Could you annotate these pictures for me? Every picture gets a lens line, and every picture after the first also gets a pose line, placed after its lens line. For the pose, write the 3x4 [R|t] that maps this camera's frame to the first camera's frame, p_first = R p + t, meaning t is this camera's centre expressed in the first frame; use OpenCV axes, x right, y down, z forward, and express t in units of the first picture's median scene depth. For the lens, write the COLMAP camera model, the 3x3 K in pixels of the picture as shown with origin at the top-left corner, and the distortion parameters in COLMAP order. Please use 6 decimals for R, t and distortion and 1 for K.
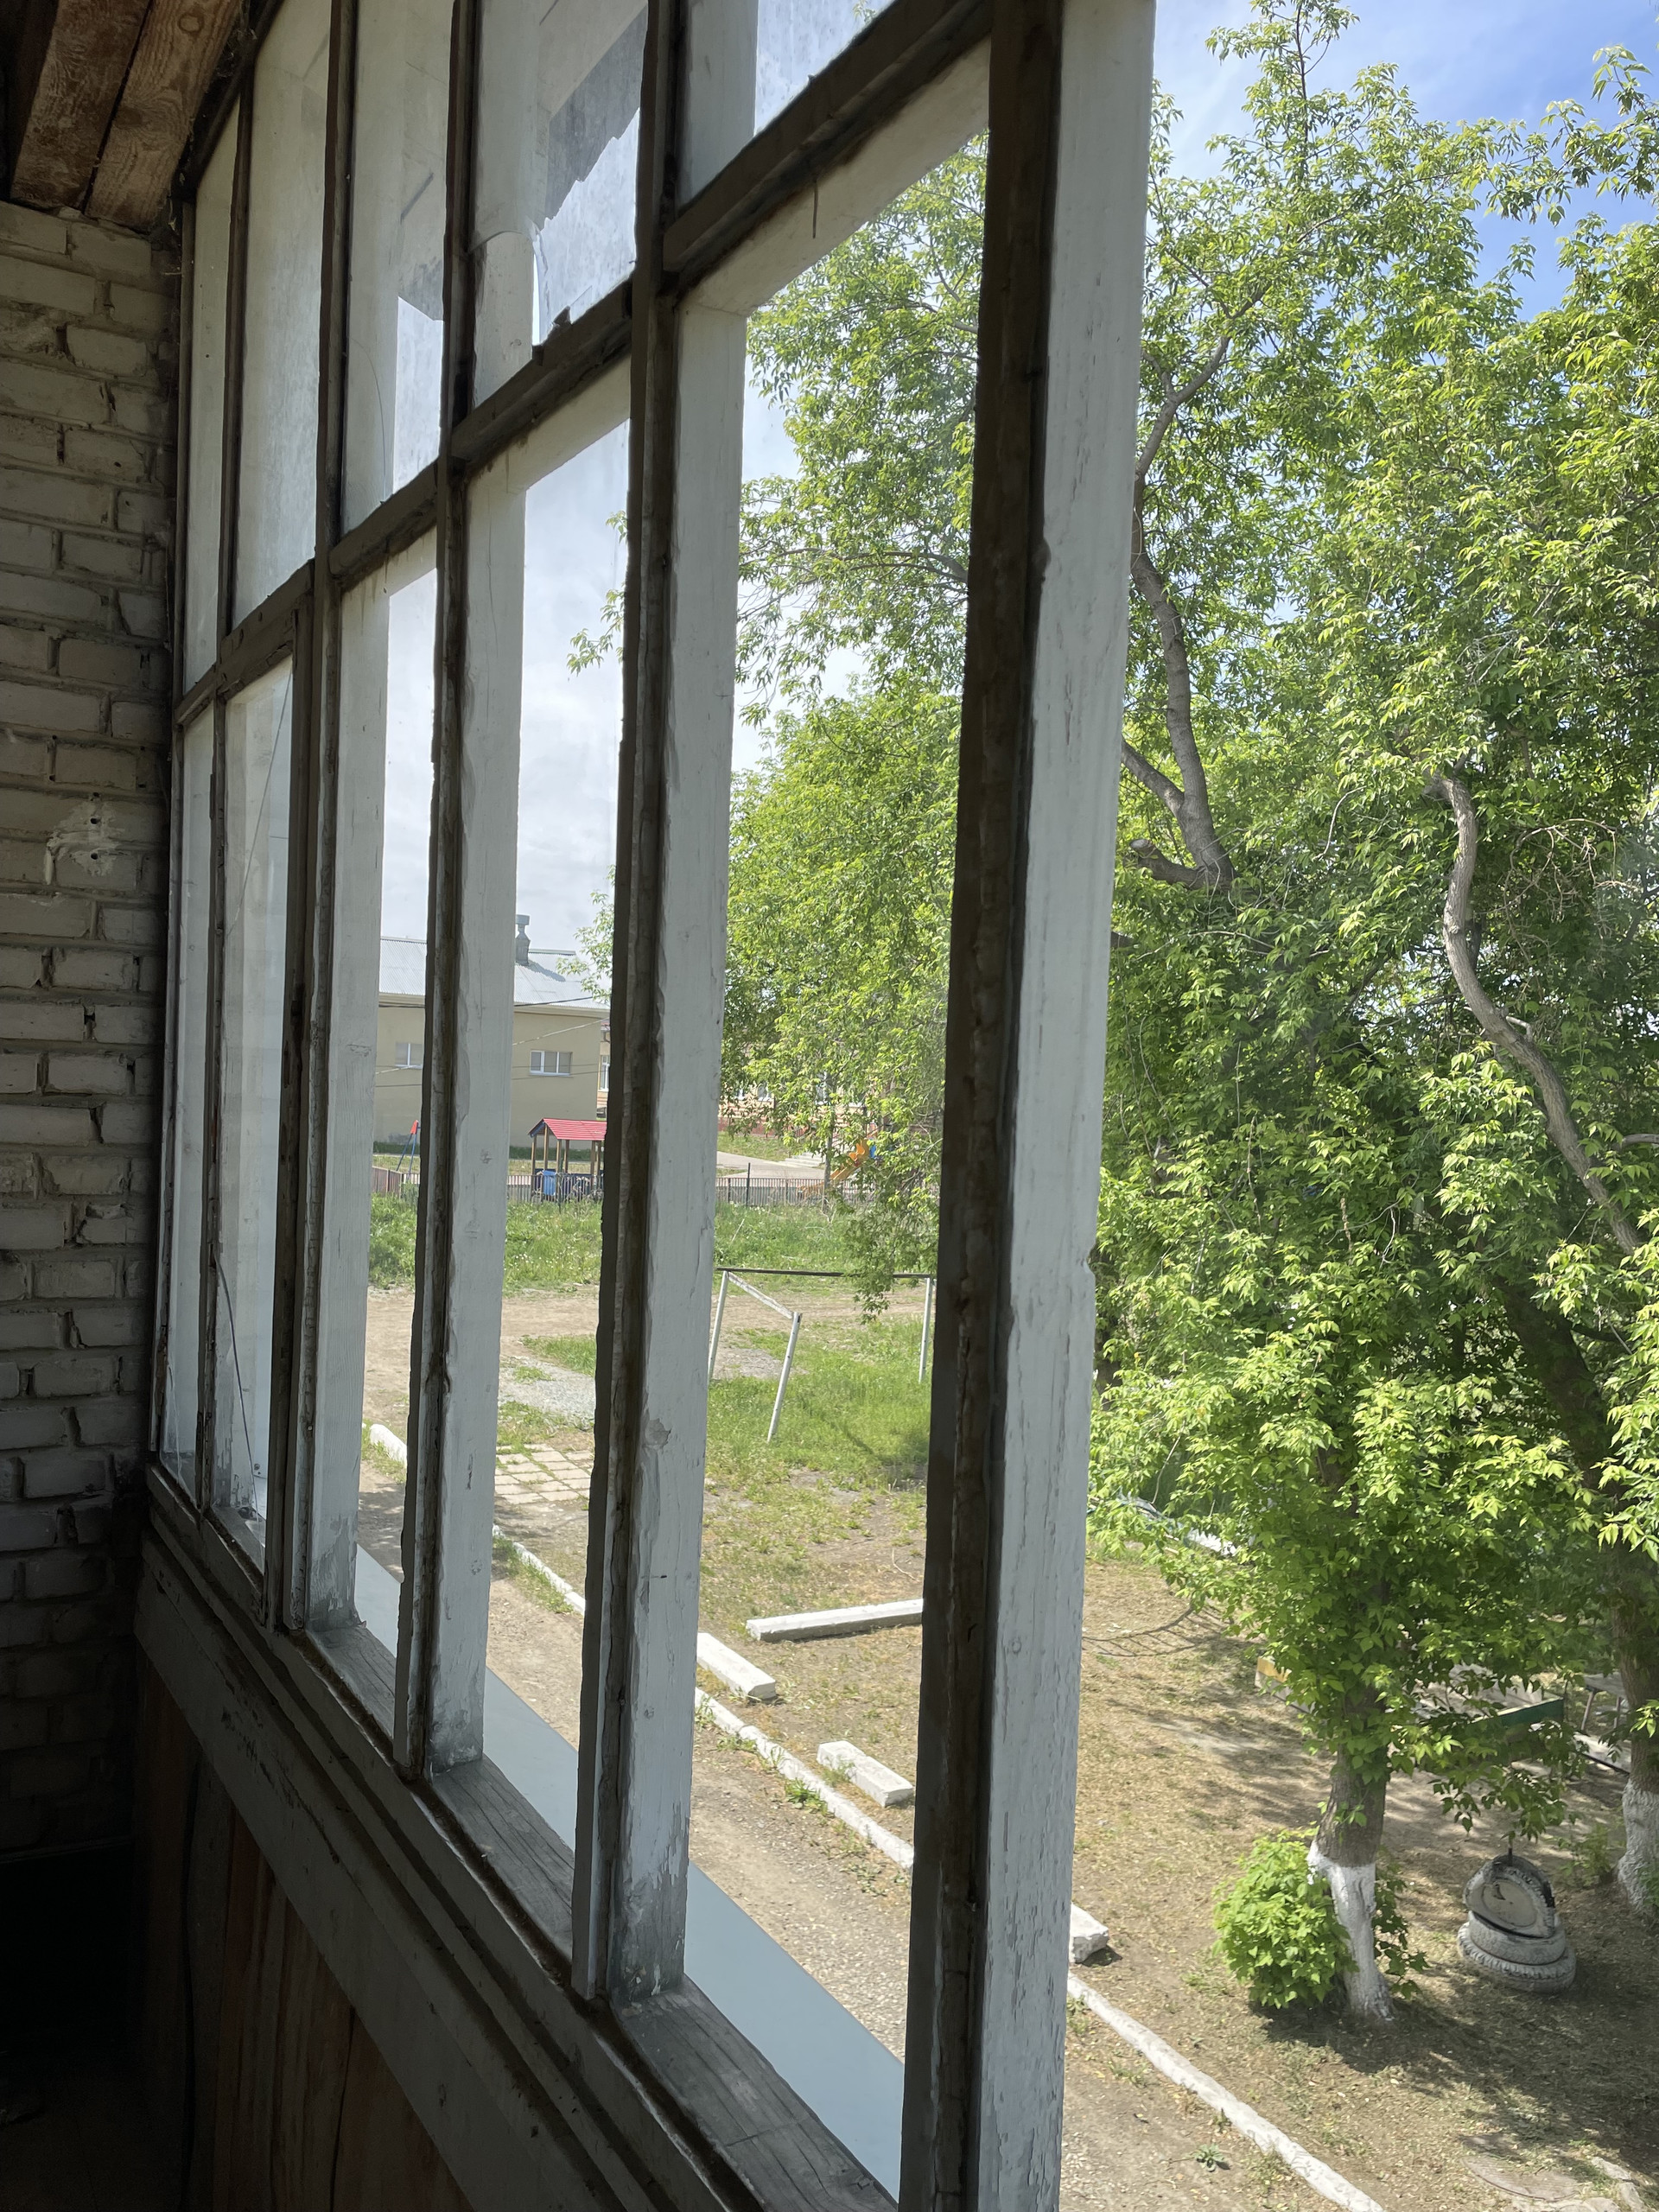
lens RADIAL K [[1700.3, 0, 830.3], [0, 1700.3, 1111.6], [0, 0, 1]] dist [0.113055, -0.112993]
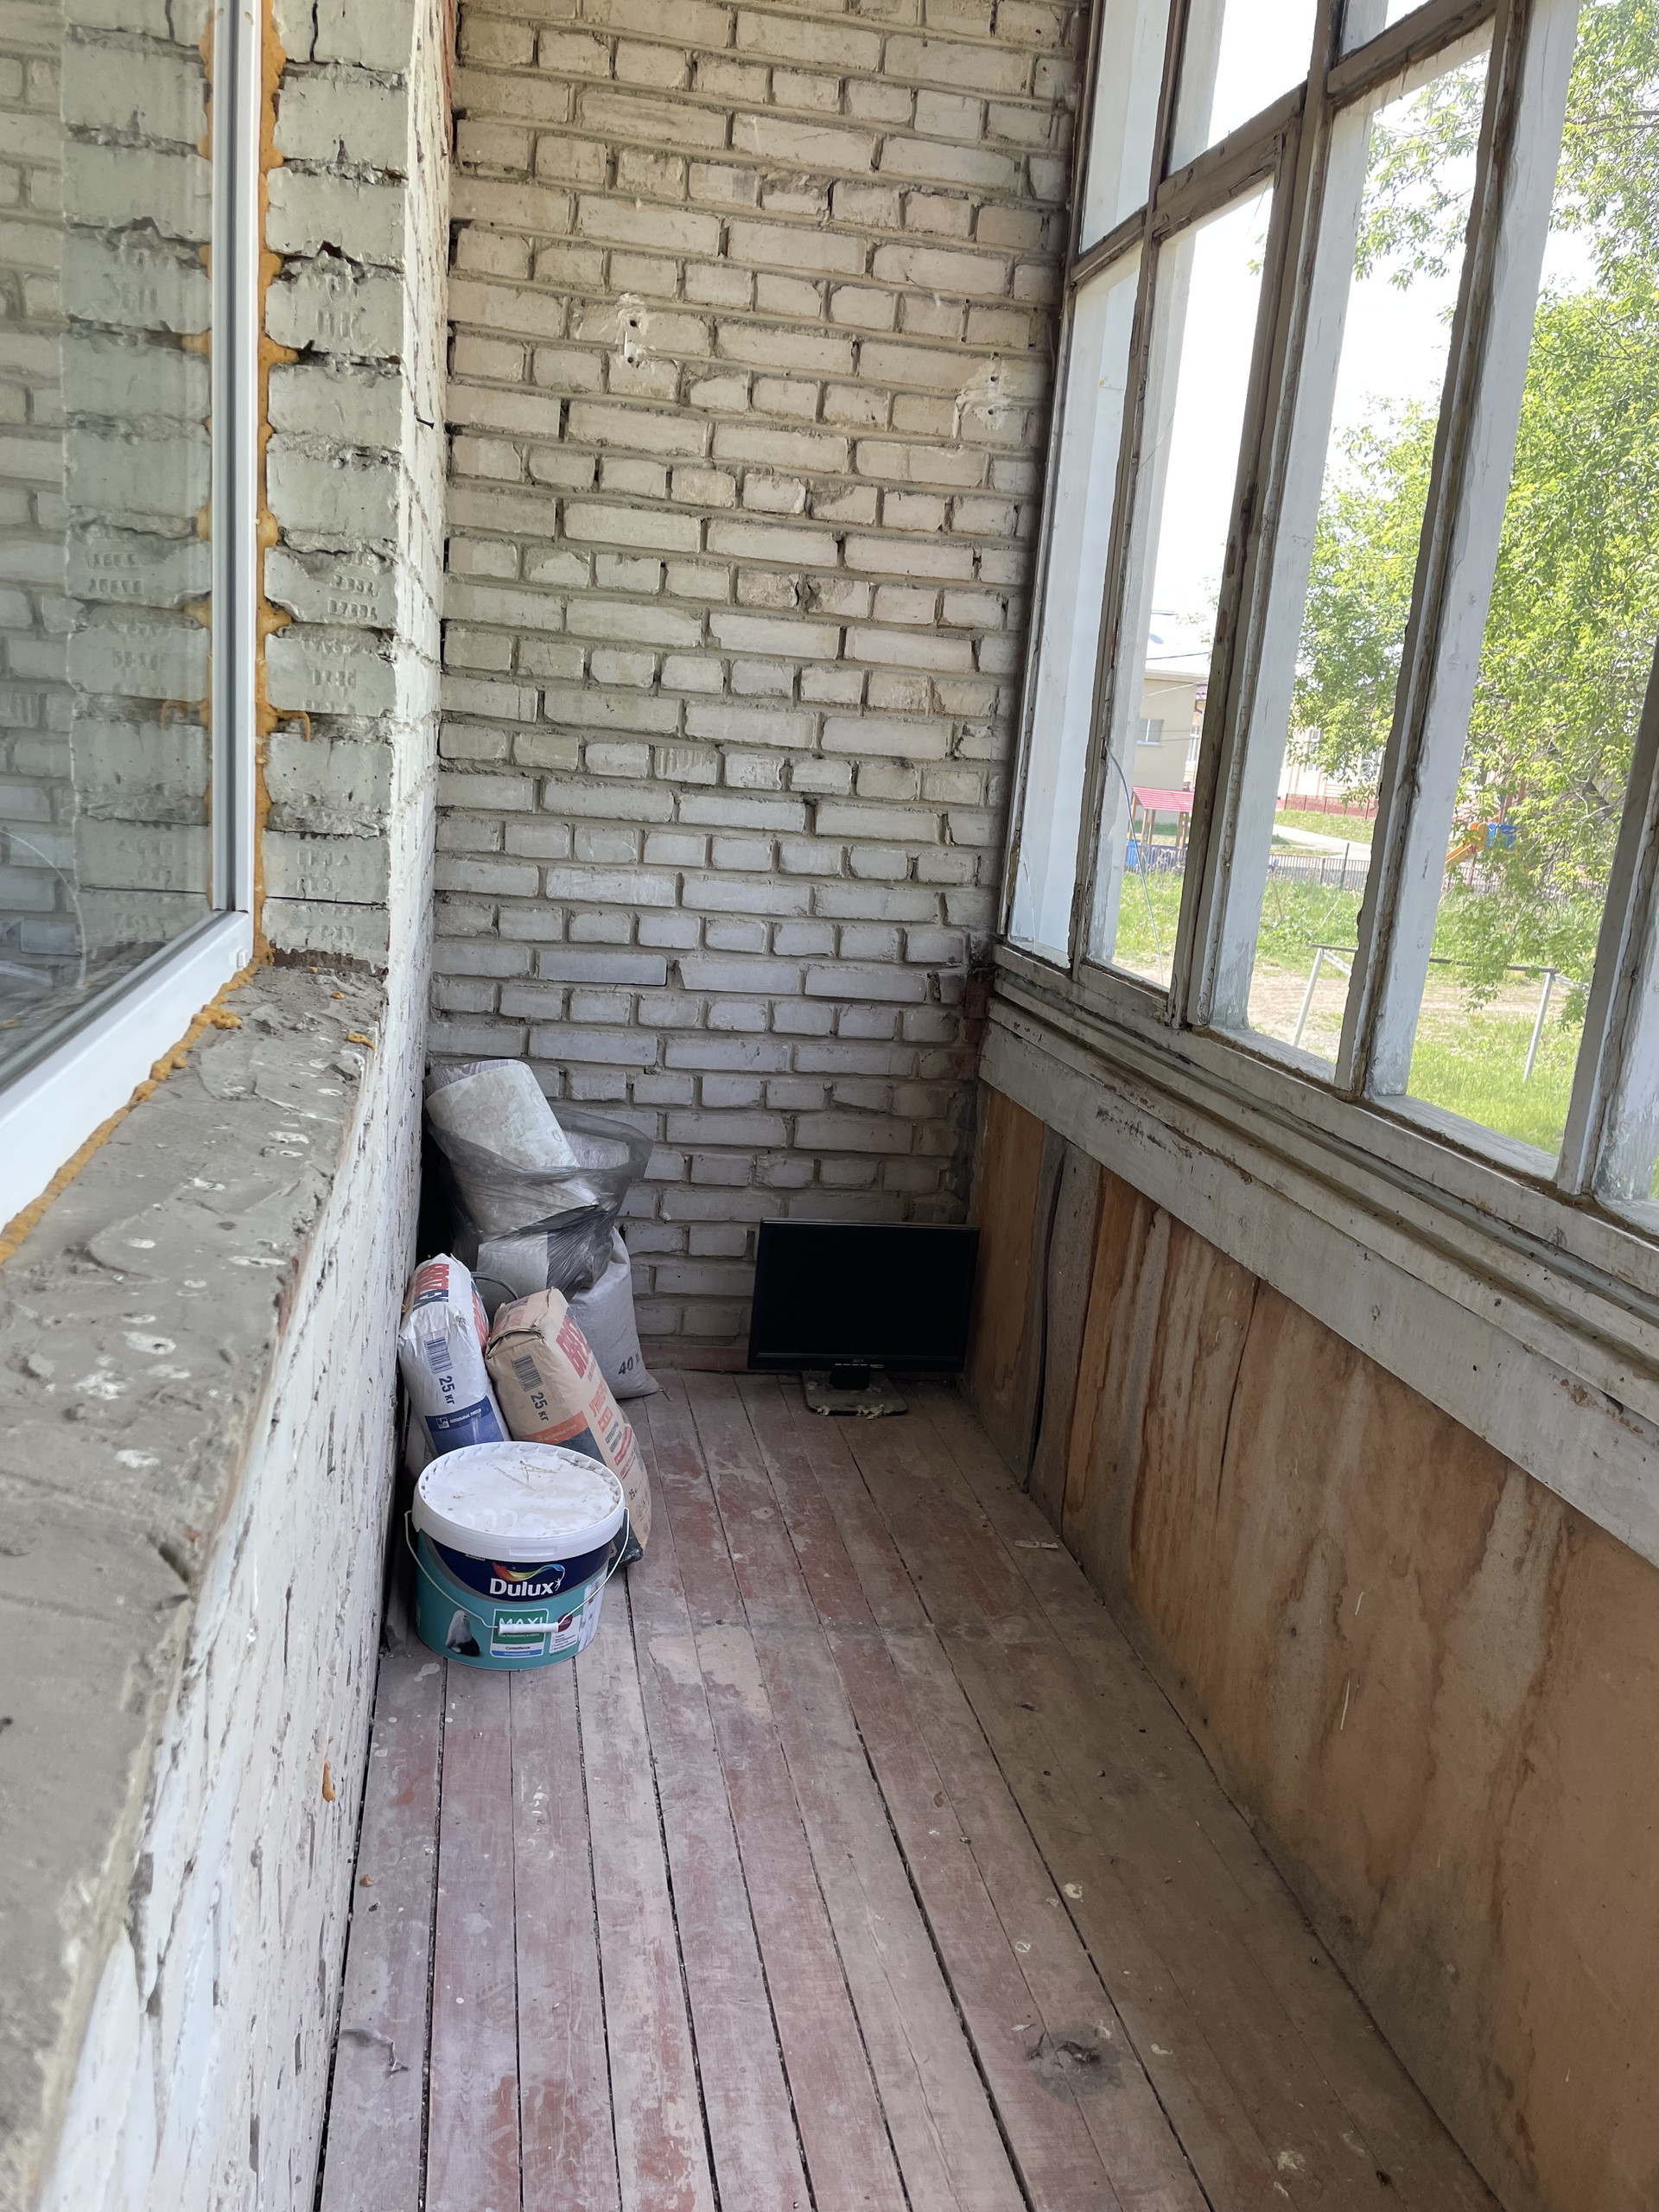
lens RADIAL K [[1702.2, 0, 826.8], [0, 1702.2, 1111.7], [0, 0, 1]] dist [0.106377, -0.121146]
pose [[0.944138, 0.105420, -0.312234, -0.118819], [-0.045449, 0.980054, 0.193467, 0.091961], [0.326401, -0.168469, 0.930097, -0.186310]]
